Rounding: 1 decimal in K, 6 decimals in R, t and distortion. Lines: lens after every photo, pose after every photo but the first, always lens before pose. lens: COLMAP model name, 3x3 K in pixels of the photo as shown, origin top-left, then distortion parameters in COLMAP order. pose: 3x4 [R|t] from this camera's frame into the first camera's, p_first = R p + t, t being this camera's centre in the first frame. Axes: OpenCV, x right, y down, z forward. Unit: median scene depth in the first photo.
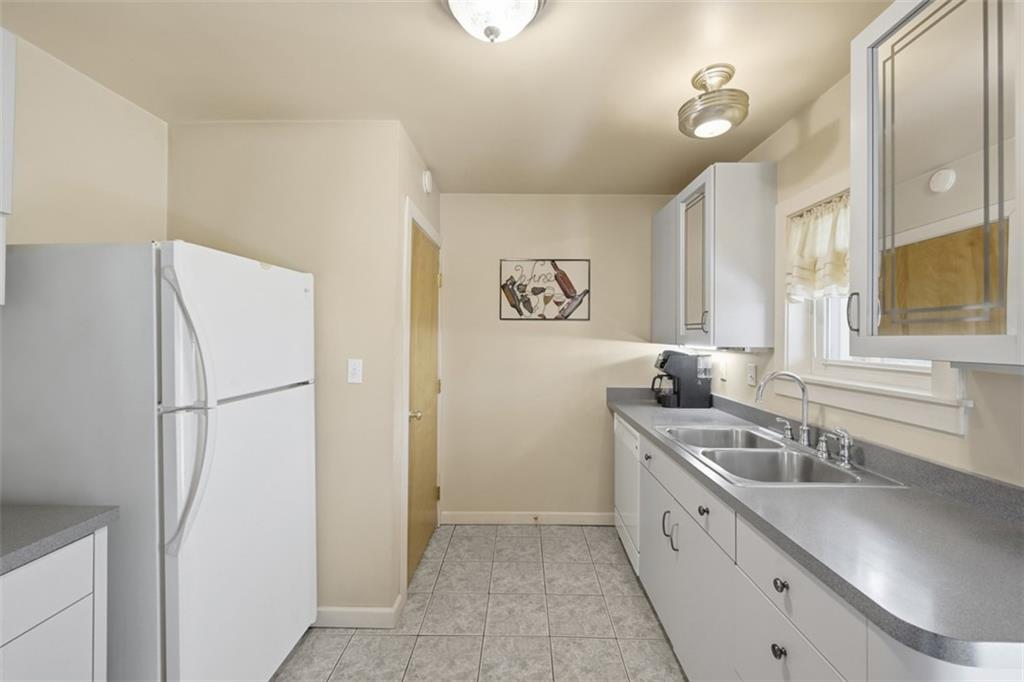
lens RADIAL K [[410.3, 0, 515.6], [0, 410.3, 337.5], [0, 0, 1]] dist [-0.000972, -0.000017]
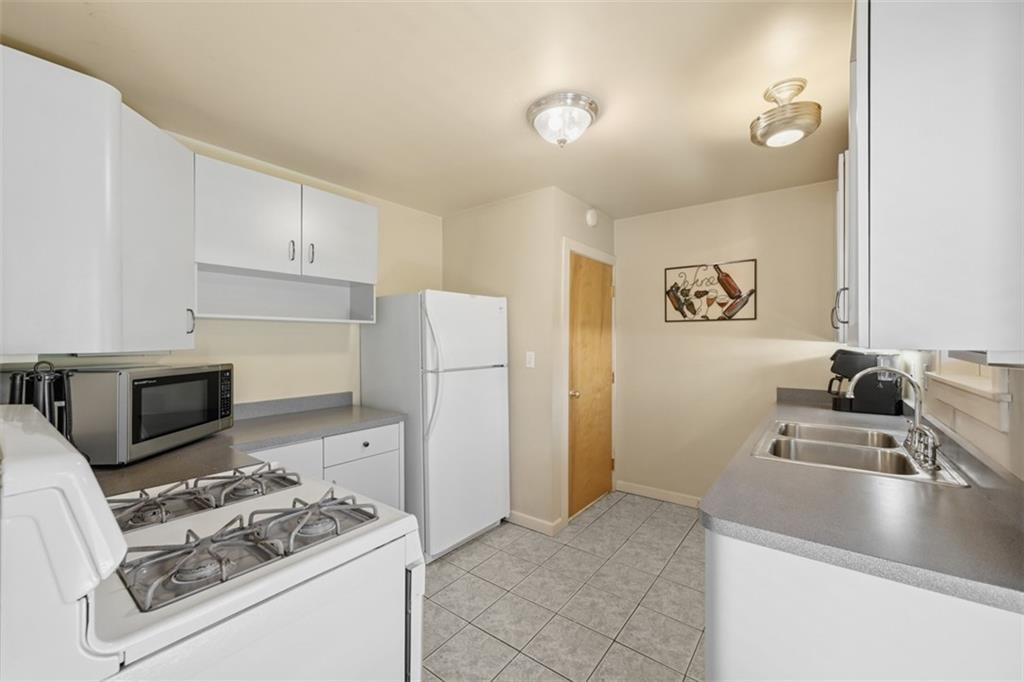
lens RADIAL K [[405.0, 0, 516.3], [0, 405.0, 346.2], [0, 0, 1]] dist [-0.000196, 0.000009]
pose [[0.808717, 0.002698, -0.588192, 0.317503], [0.003511, 0.999950, 0.009414, 0.013245], [0.588187, -0.009678, 0.808667, -0.166718]]
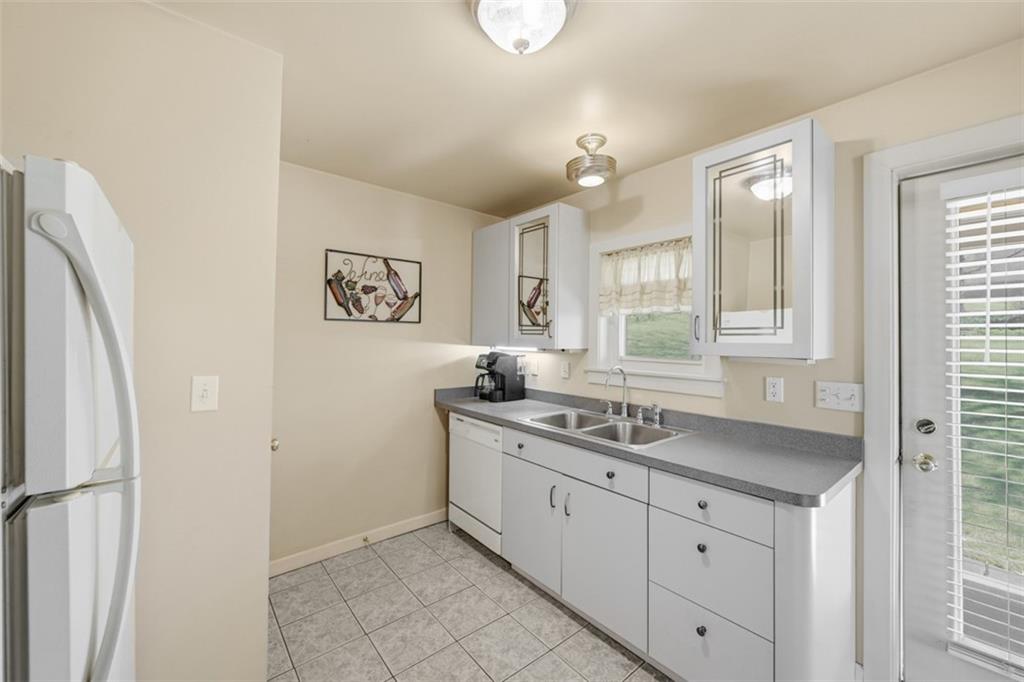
lens RADIAL K [[407.0, 0, 516.3], [0, 407.0, 337.8], [0, 0, 1]] dist [0.001090, 0.000269]
pose [[0.754037, 0.002159, 0.656828, -0.322413], [-0.003182, 0.999995, 0.000366, -0.008478], [-0.656824, -0.002366, 0.754040, 0.109777]]
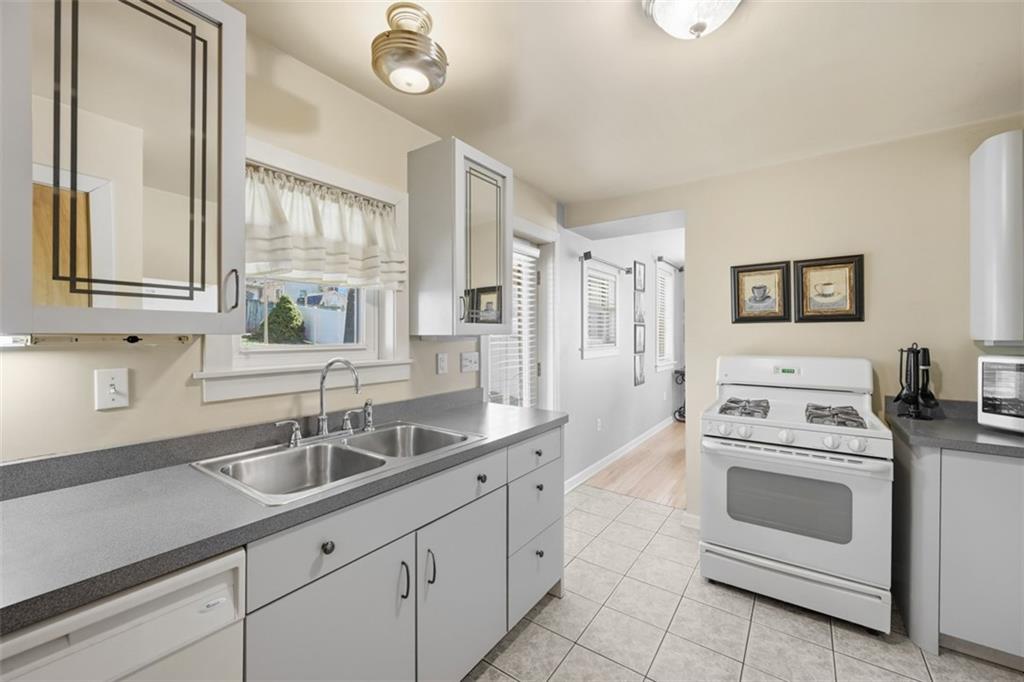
lens RADIAL K [[407.0, 0, 516.3], [0, 407.0, 337.8], [0, 0, 1]] dist [0.001090, 0.000269]
pose [[-0.828814, -0.006846, 0.559482, -0.118105], [-0.000353, 0.999931, 0.011712, 0.016889], [-0.559524, 0.009509, -0.828759, 0.951265]]
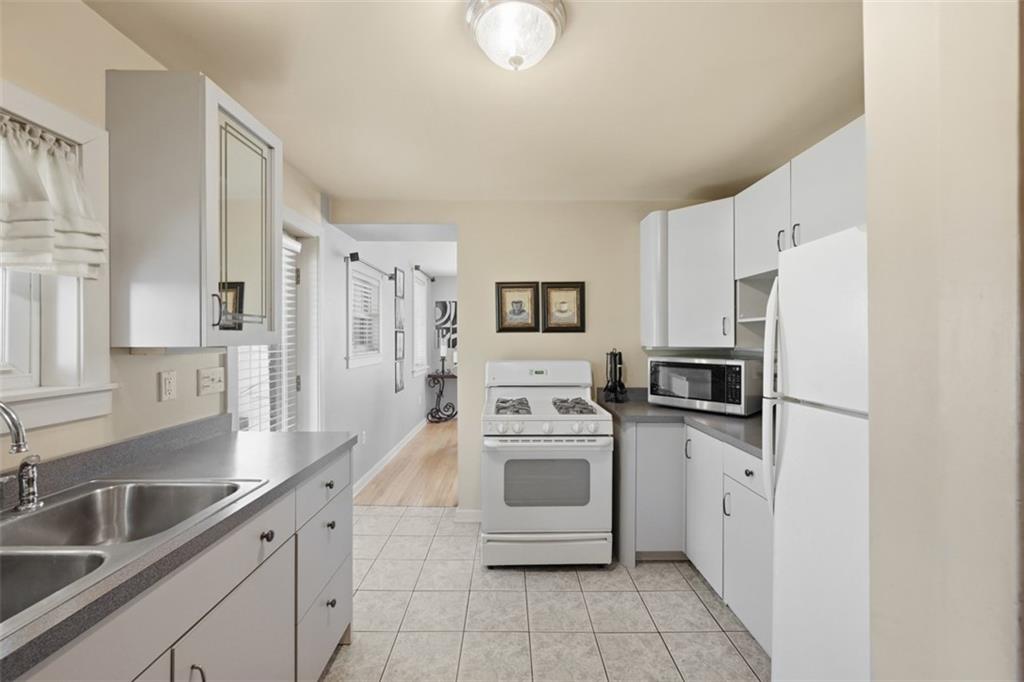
lens RADIAL K [[399.4, 0, 512.0], [0, 399.4, 341.0], [0, 0, 1]] dist [0.000304, 0.000348]
pose [[-0.999643, -0.002619, -0.026606, -0.010021], [-0.002809, 0.999971, 0.007106, 0.008633], [0.026586, 0.007178, -0.999621, 0.938778]]
